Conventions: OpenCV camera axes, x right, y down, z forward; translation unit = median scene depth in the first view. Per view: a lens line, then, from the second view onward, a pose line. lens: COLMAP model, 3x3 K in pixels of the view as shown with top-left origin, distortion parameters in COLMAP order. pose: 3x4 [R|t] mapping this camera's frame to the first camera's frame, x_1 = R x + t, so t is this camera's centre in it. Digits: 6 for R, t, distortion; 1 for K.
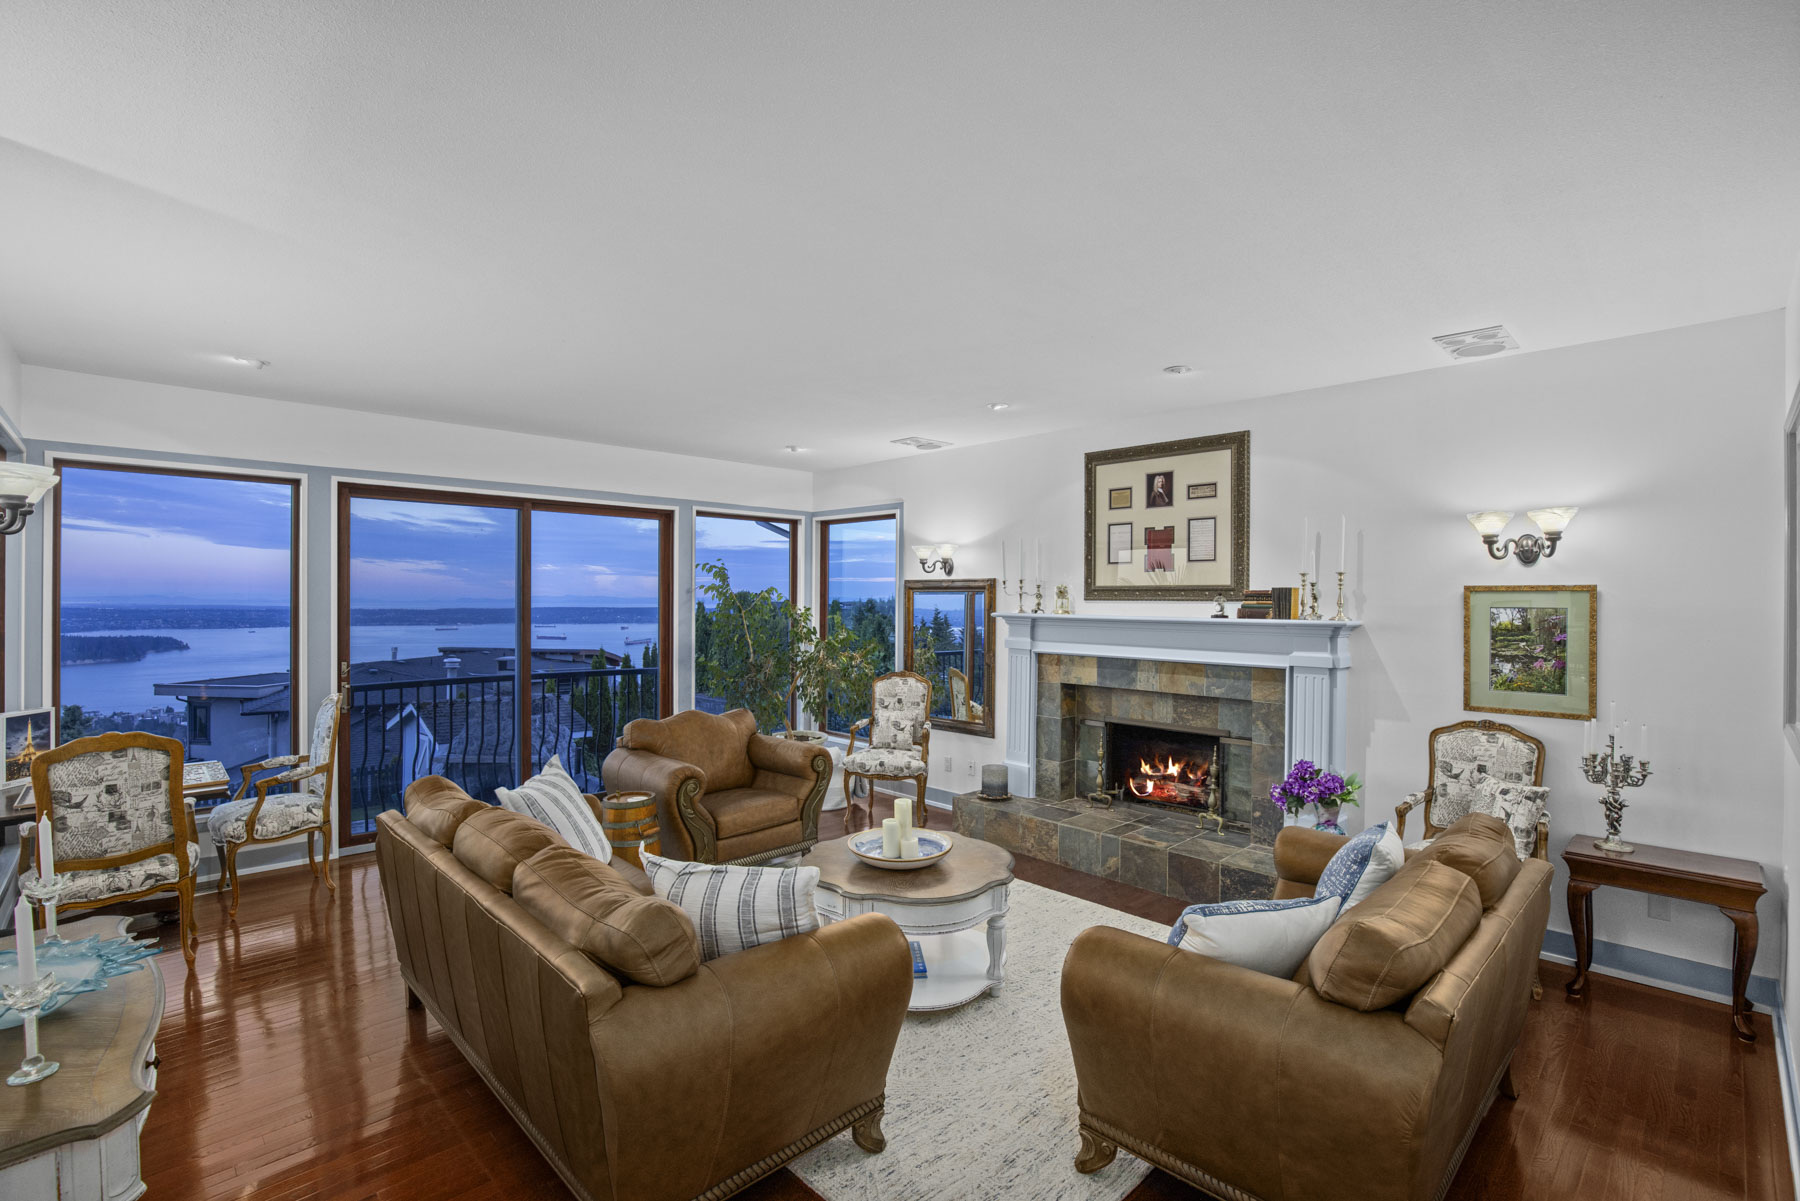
lens RADIAL K [[824.6, 0, 933.0], [0, 824.6, 611.7], [0, 0, 1]] dist [-0.009935, -0.000061]
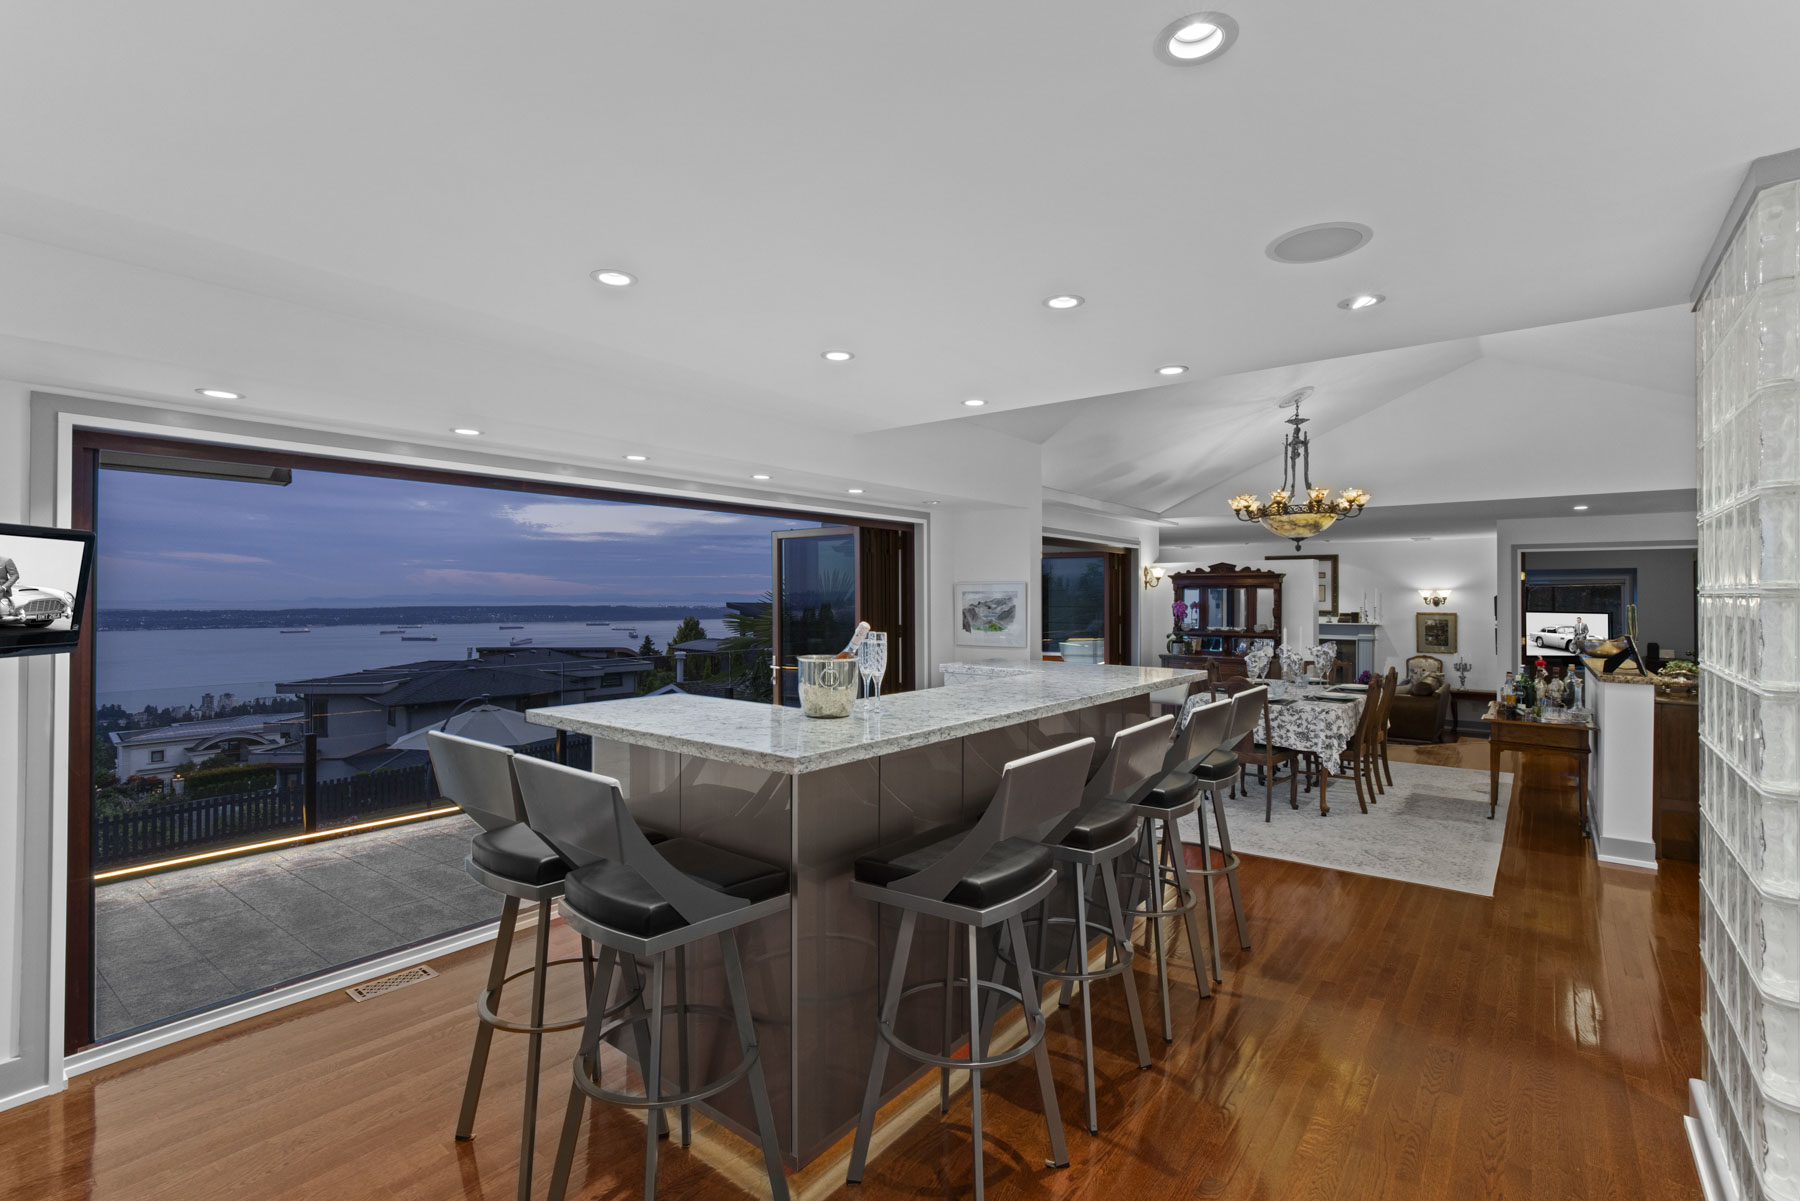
lens RADIAL K [[824.6, 0, 916.5], [0, 824.6, 589.7], [0, 0, 1]] dist [-0.009935, -0.000061]
pose [[0.992881, -0.006844, 0.118913, -1.590565], [0.009383, 0.999740, -0.020803, -0.069023], [-0.118740, 0.021771, 0.992687, -1.852756]]
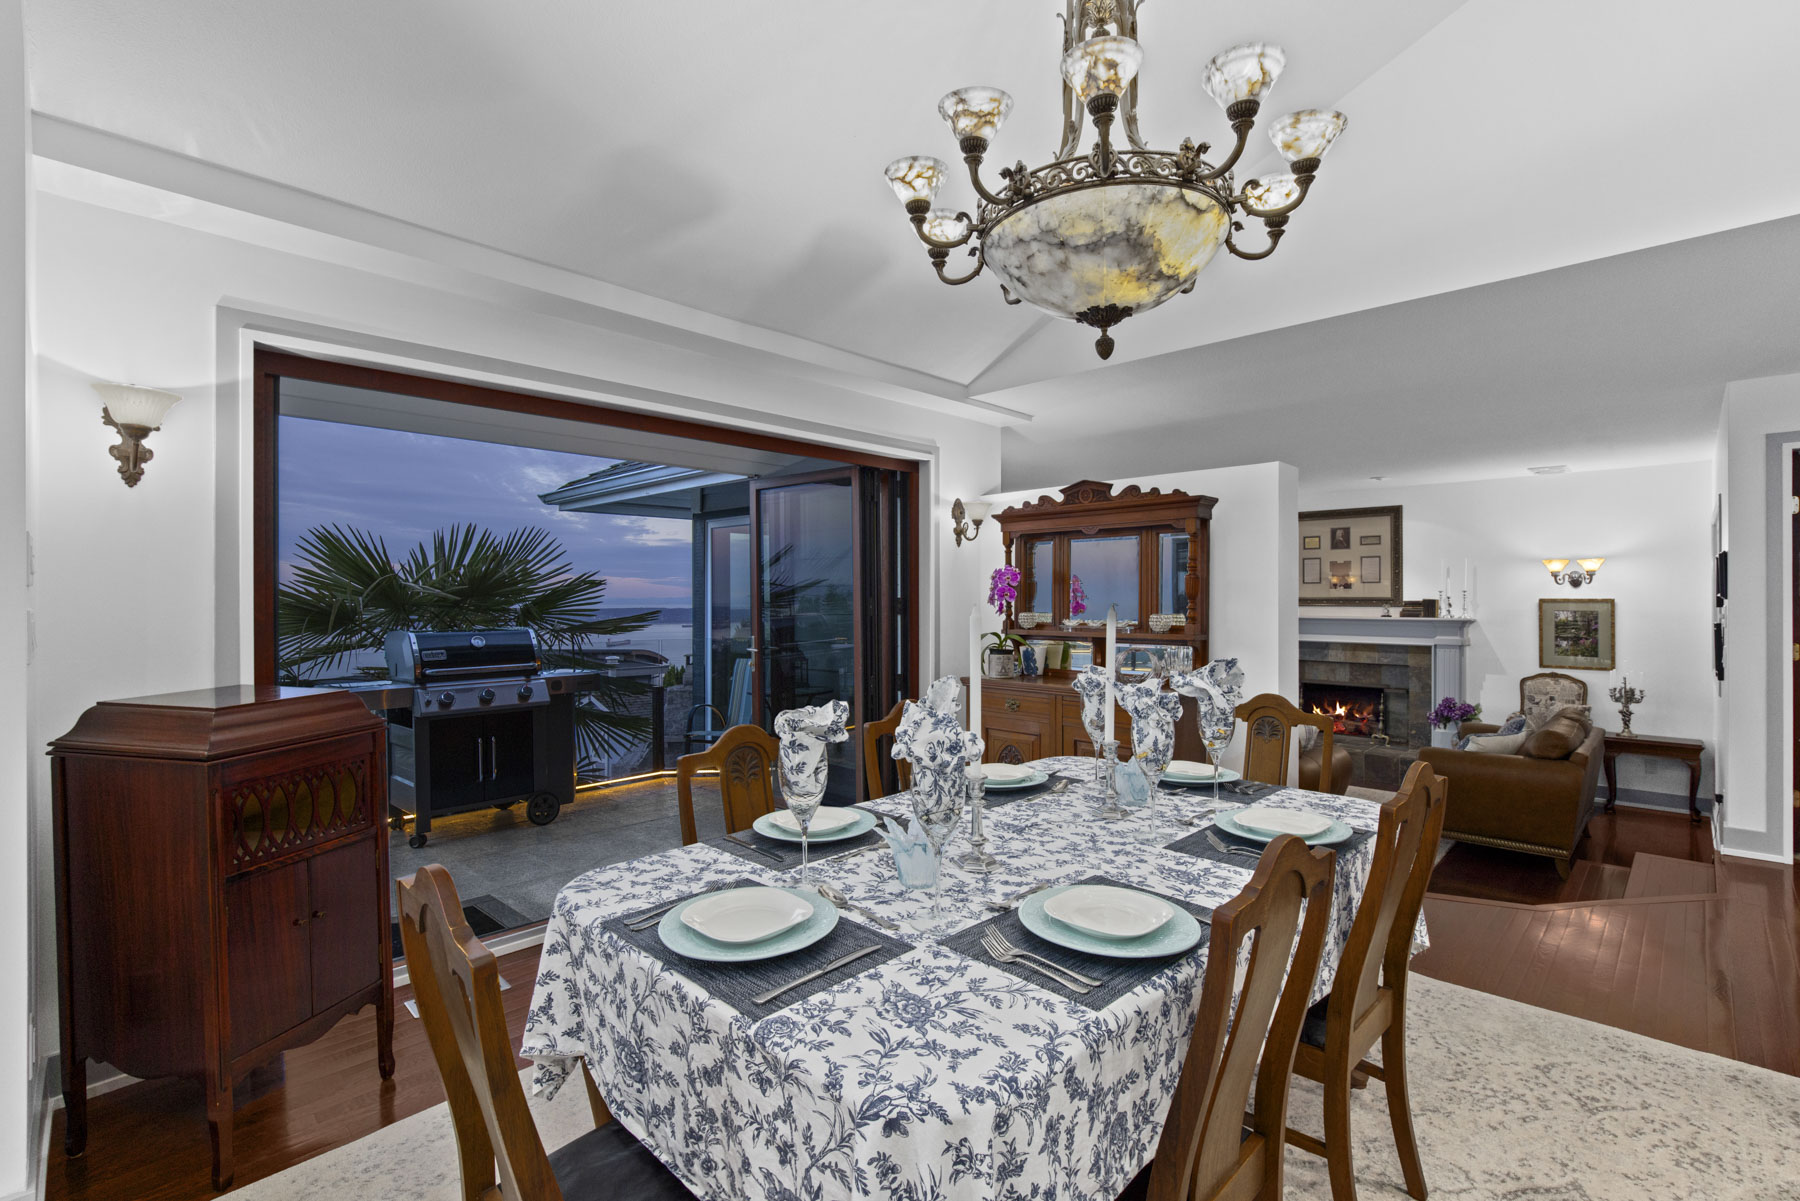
lens RADIAL K [[824.6, 0, 915.0], [0, 824.6, 594.7], [0, 0, 1]] dist [-0.009935, -0.000061]
pose [[0.999891, -0.008679, 0.011969, -0.743956], [0.008866, 0.999838, -0.015682, -0.023511], [-0.011831, 0.015786, 0.999805, -0.784952]]
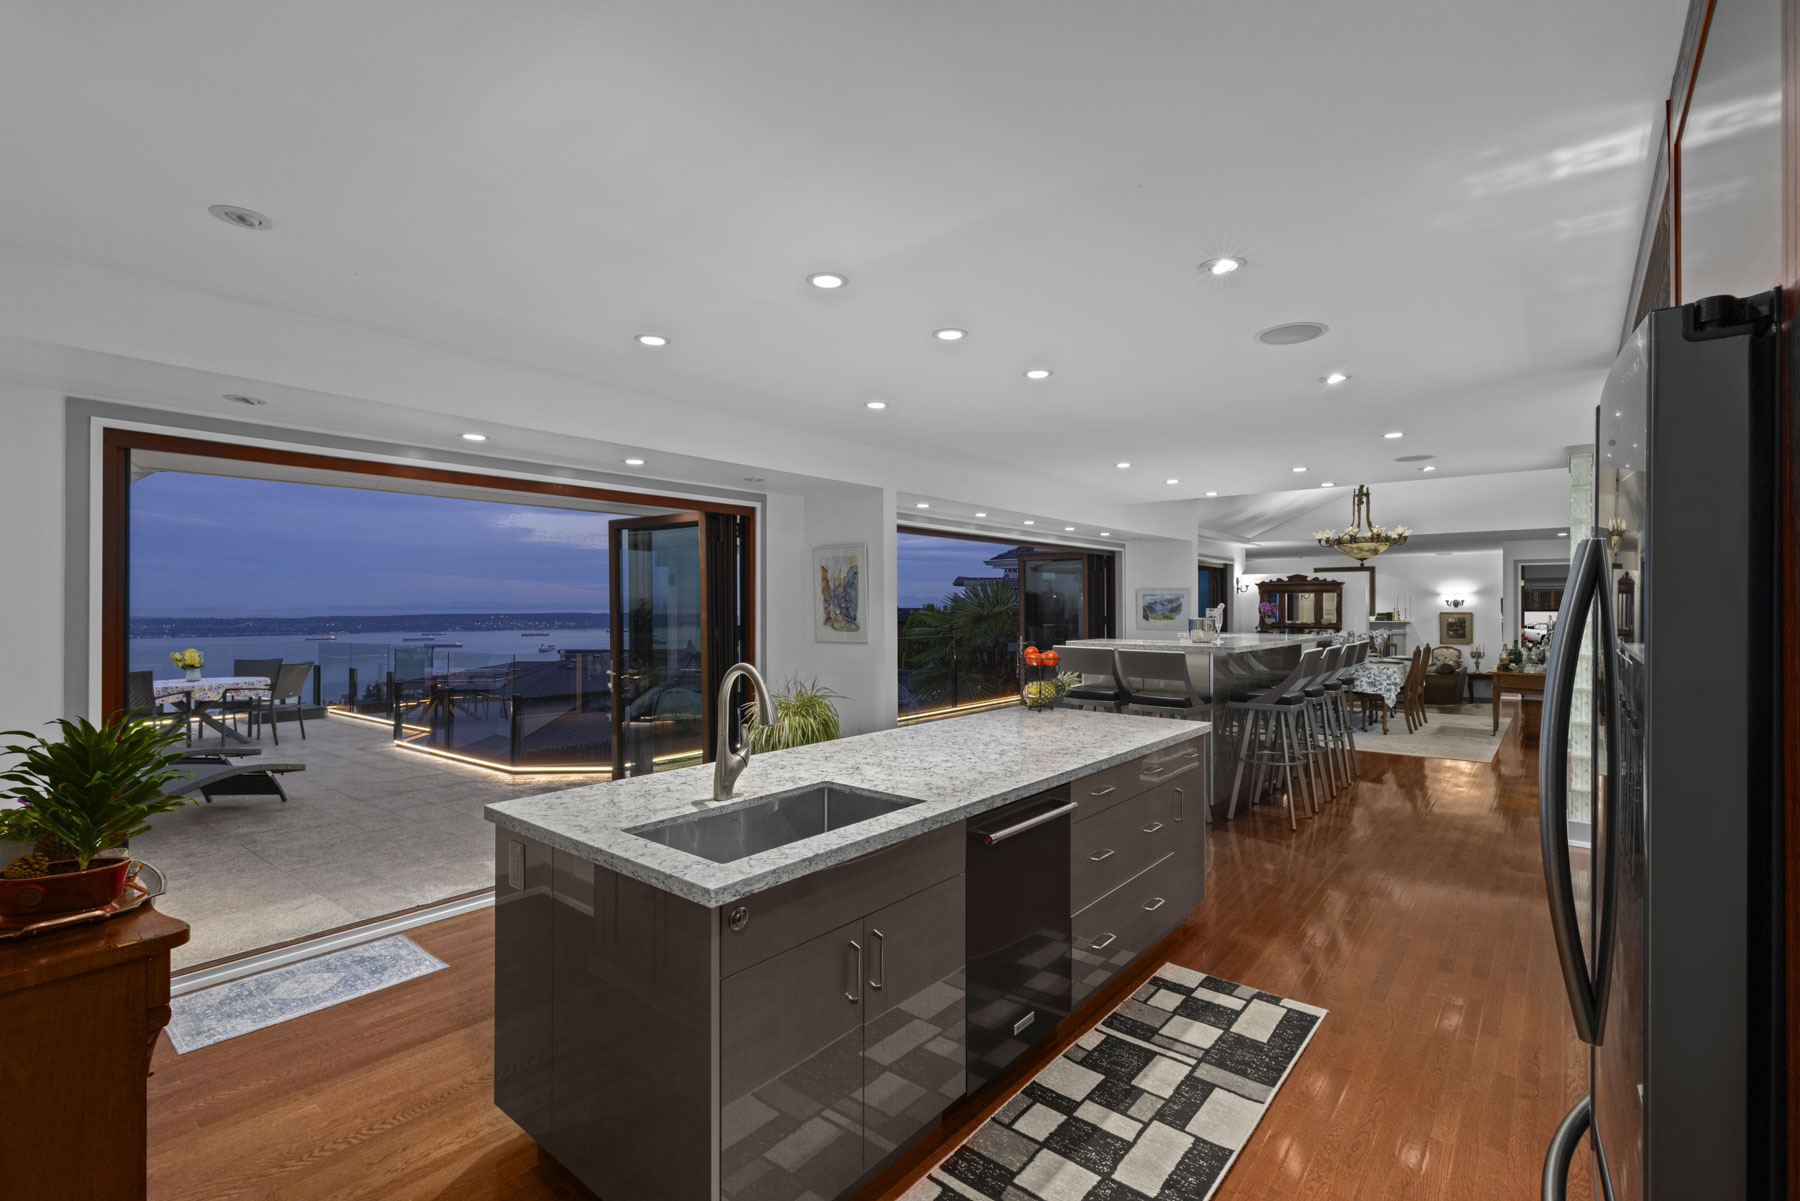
lens RADIAL K [[824.6, 0, 891.8], [0, 824.6, 598.8], [0, 0, 1]] dist [-0.009935, -0.000061]
pose [[0.996501, -0.008682, 0.083129, -2.254872], [0.010301, 0.999765, -0.019076, -0.046022], [-0.082944, 0.019865, 0.996356, -2.654169]]
